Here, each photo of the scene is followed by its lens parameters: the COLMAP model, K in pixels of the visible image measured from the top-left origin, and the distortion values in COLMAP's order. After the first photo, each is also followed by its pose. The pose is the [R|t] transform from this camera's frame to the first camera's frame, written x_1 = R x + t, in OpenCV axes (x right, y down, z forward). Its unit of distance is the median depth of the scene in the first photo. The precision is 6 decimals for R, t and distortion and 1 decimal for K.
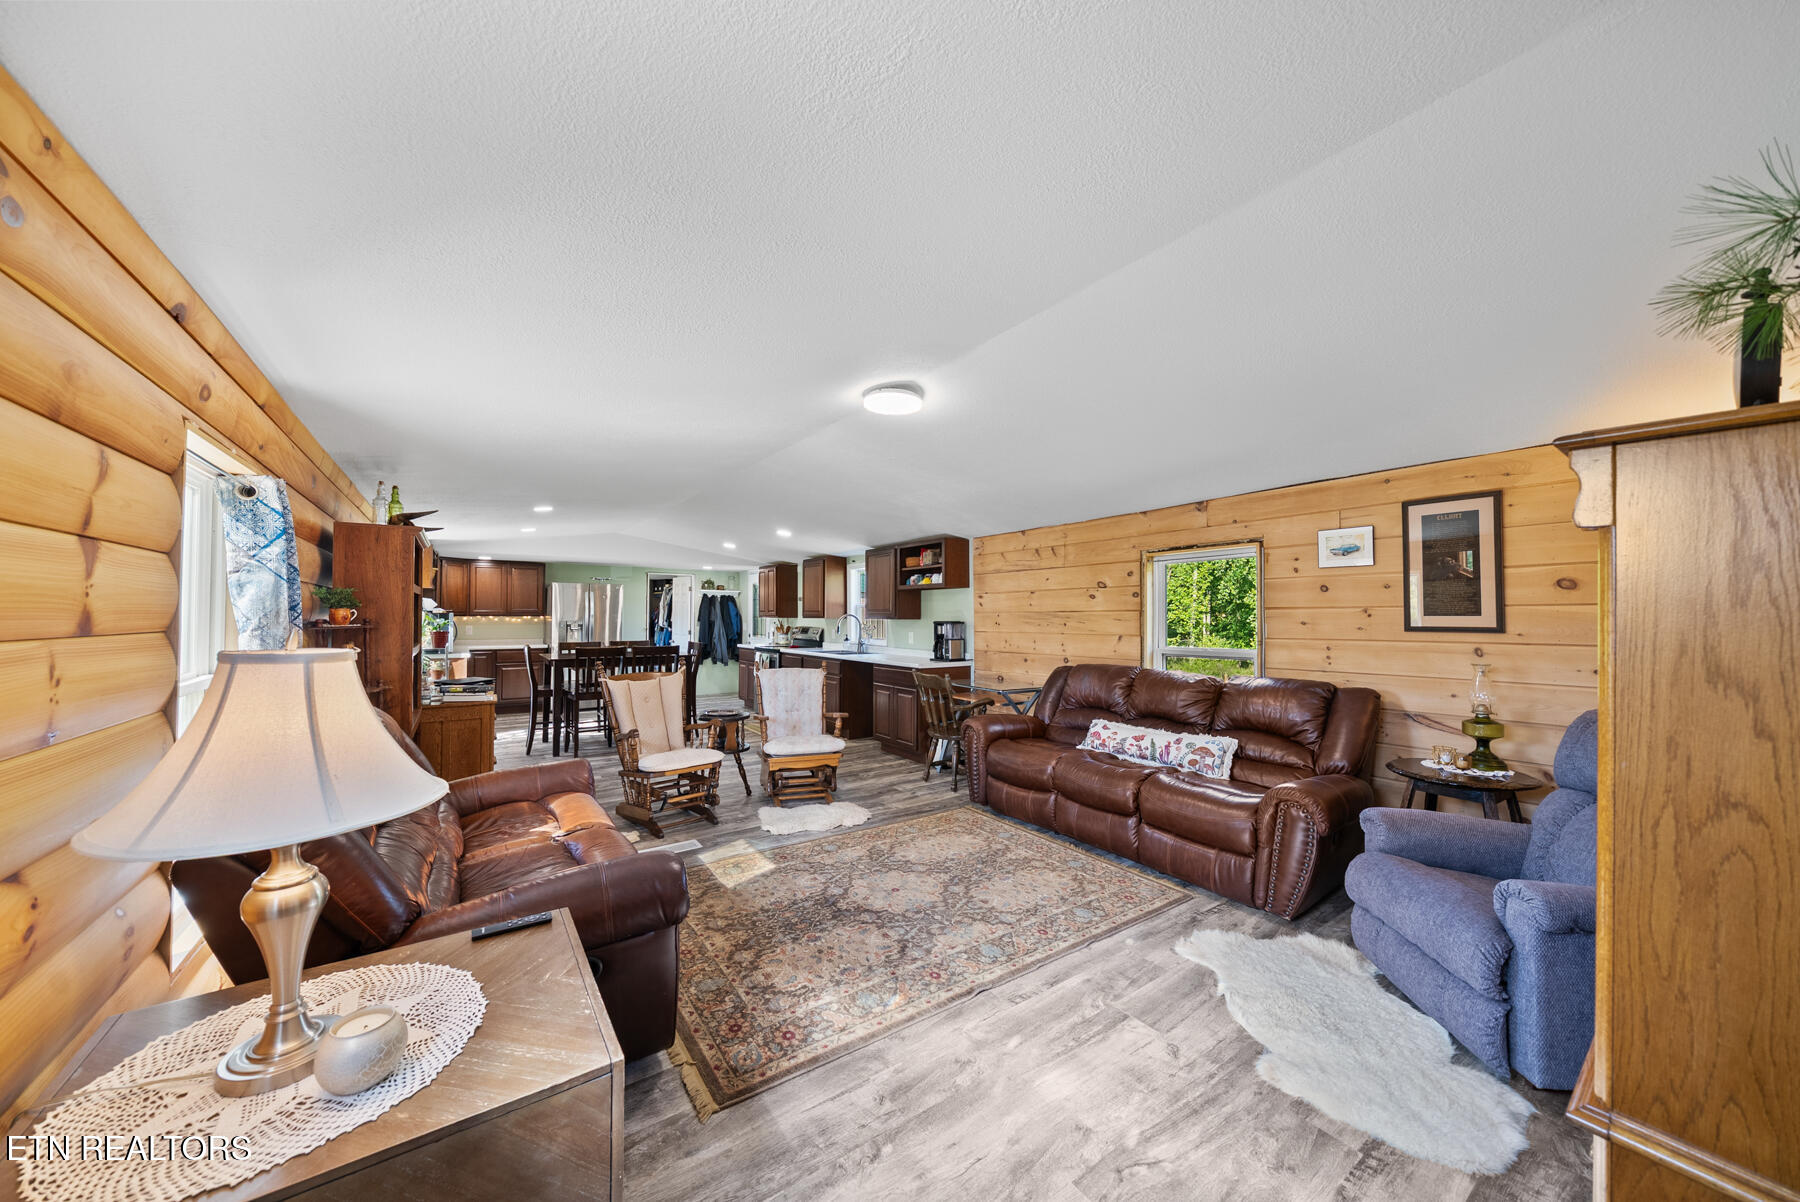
lens RADIAL K [[621.8, 0, 896.0], [0, 621.8, 599.5], [0, 0, 1]] dist [-0.002317, -0.000106]
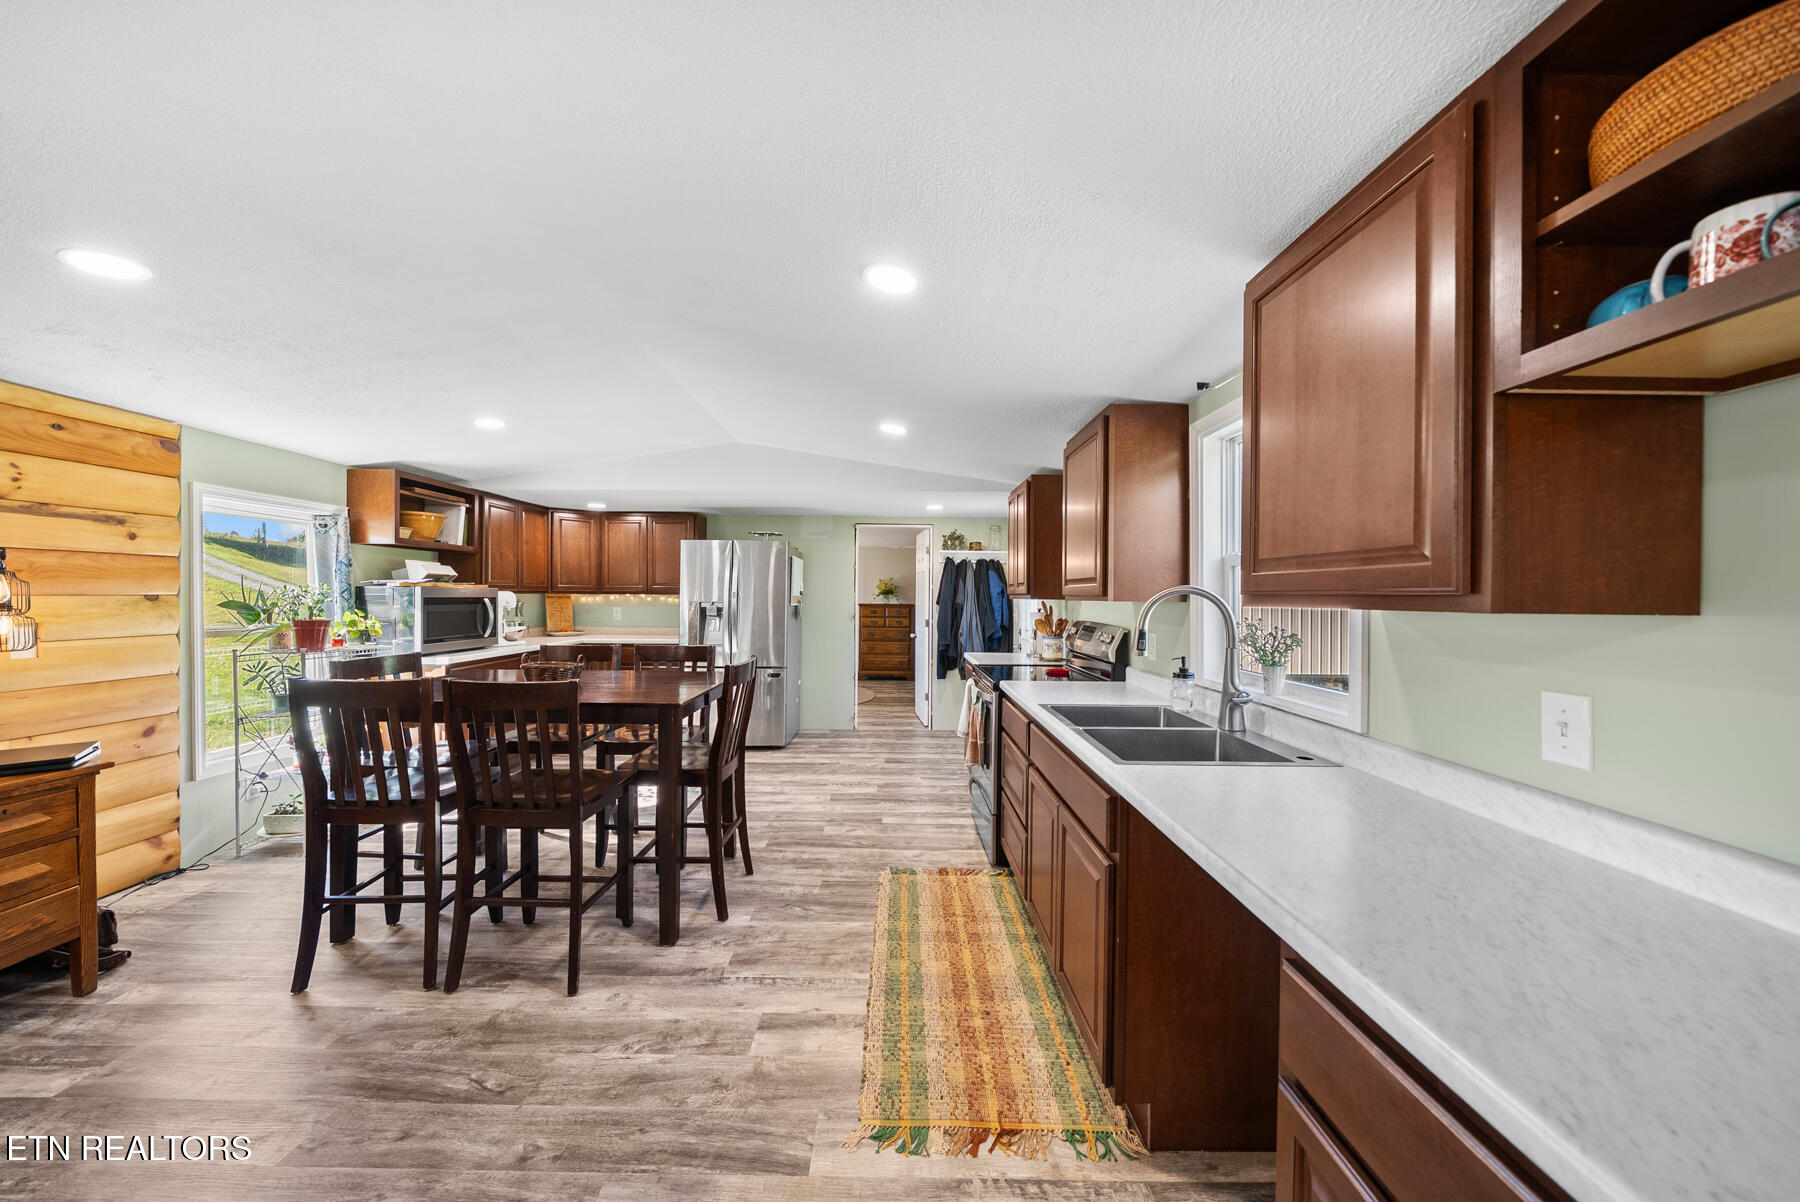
lens RADIAL K [[621.8, 0, 896.0], [0, 621.8, 599.5], [0, 0, 1]] dist [-0.002317, -0.000106]
pose [[0.819095, 0.007327, -0.573611, -0.018398], [0.009430, 0.999611, 0.026235, 0.017446], [0.573581, -0.026899, 0.818707, 0.597499]]
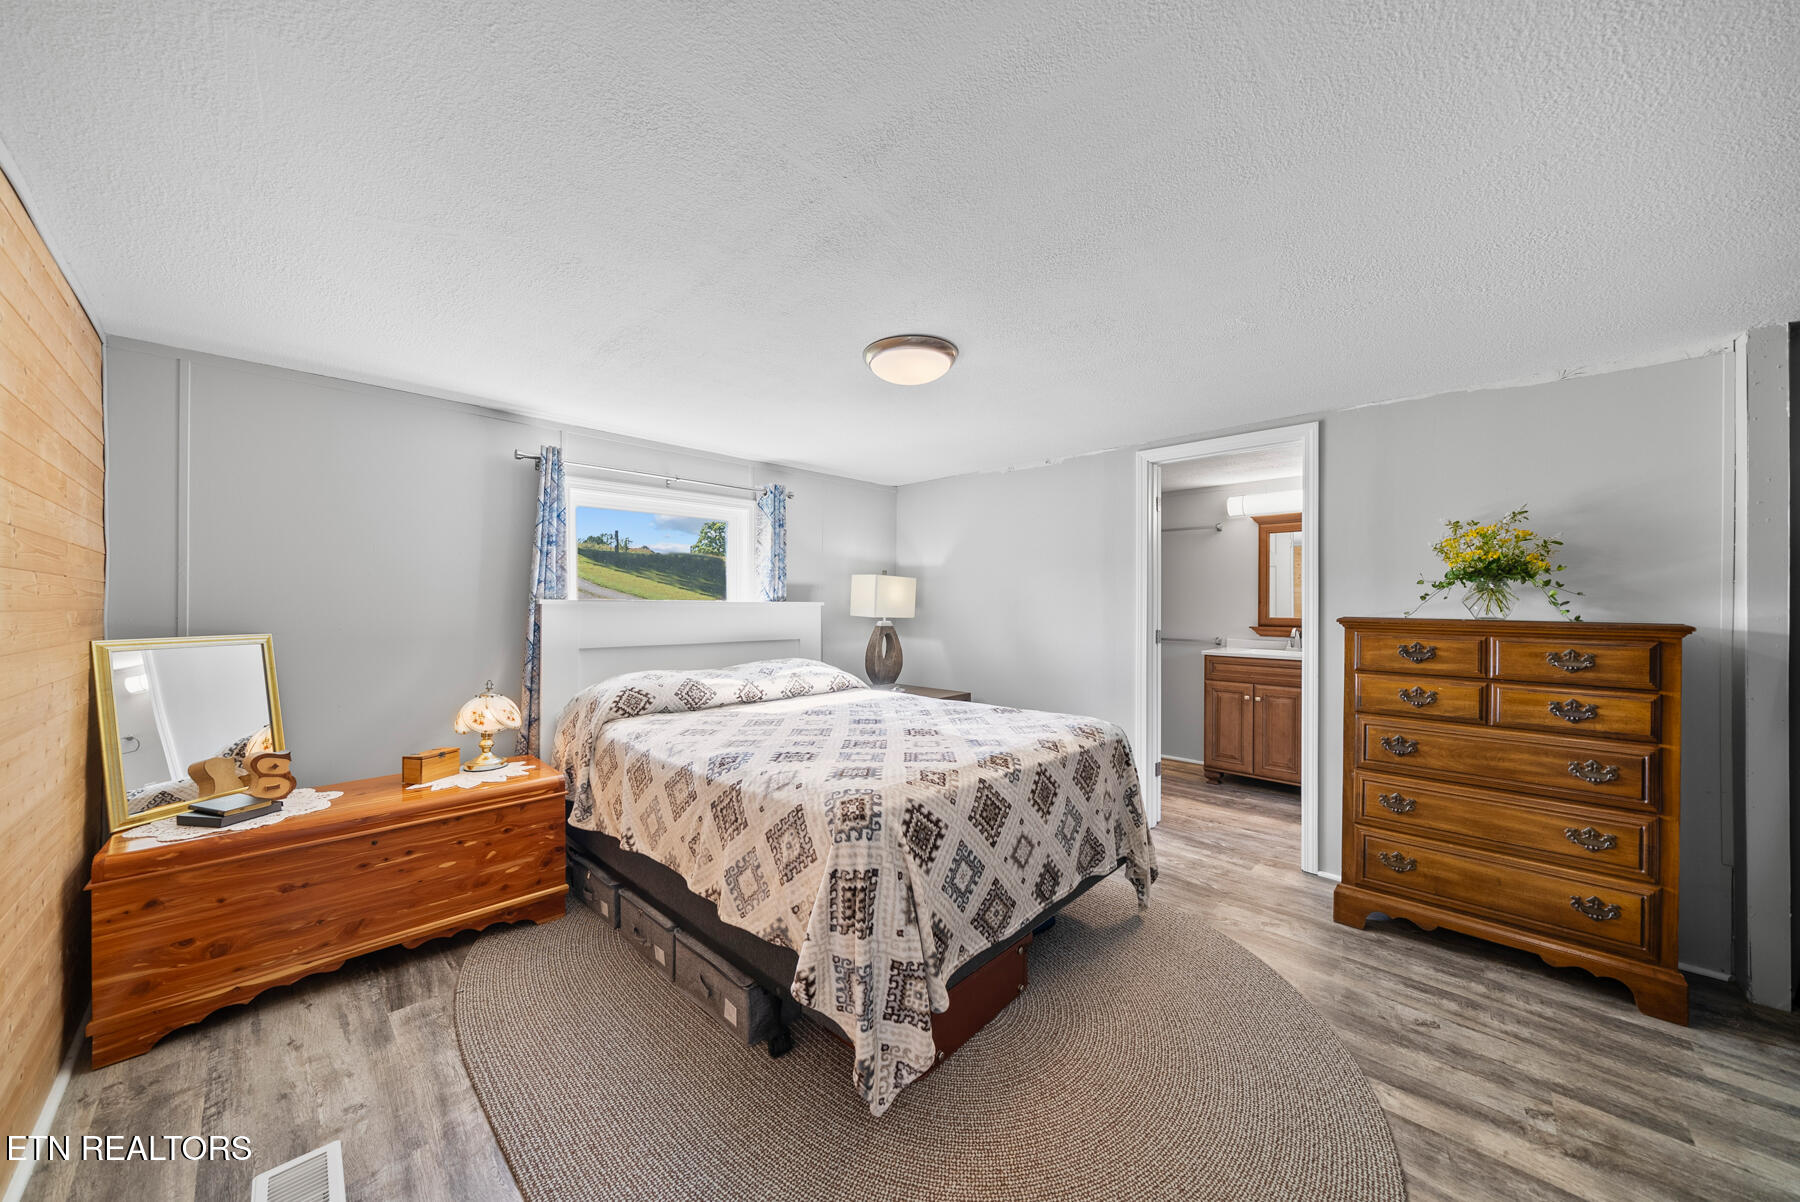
lens RADIAL K [[621.8, 0, 896.0], [0, 621.8, 599.5], [0, 0, 1]] dist [-0.002317, -0.000106]
pose [[0.194291, -0.003920, -0.980936, -0.466360], [0.019155, 0.999817, -0.000201, 0.040965], [0.980757, -0.018751, 0.194330, 1.206533]]
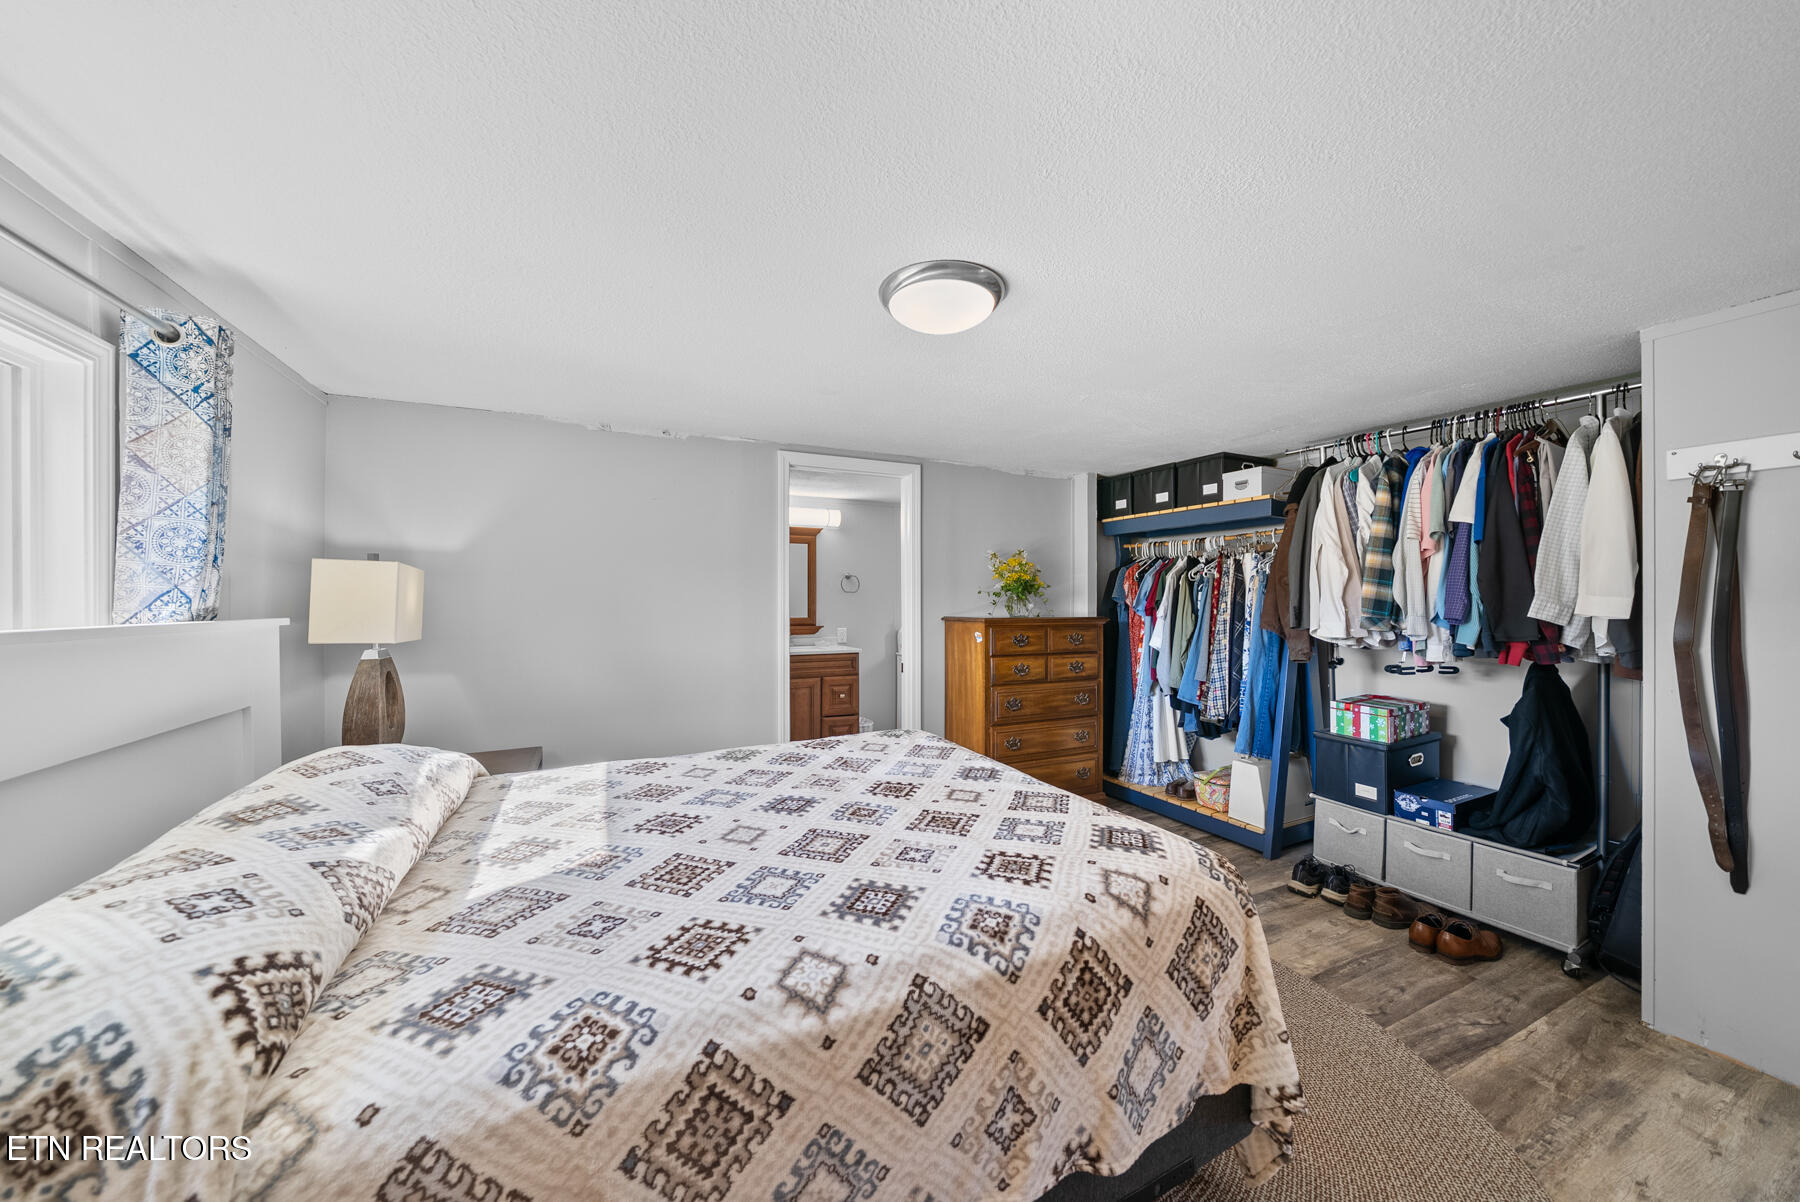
lens RADIAL K [[621.8, 0, 896.0], [0, 621.8, 599.5], [0, 0, 1]] dist [-0.002317, -0.000106]
pose [[0.987477, 0.001416, -0.157754, -0.693134], [0.002610, 0.999676, 0.025309, 0.031174], [0.157738, -0.025404, 0.987154, 1.070492]]
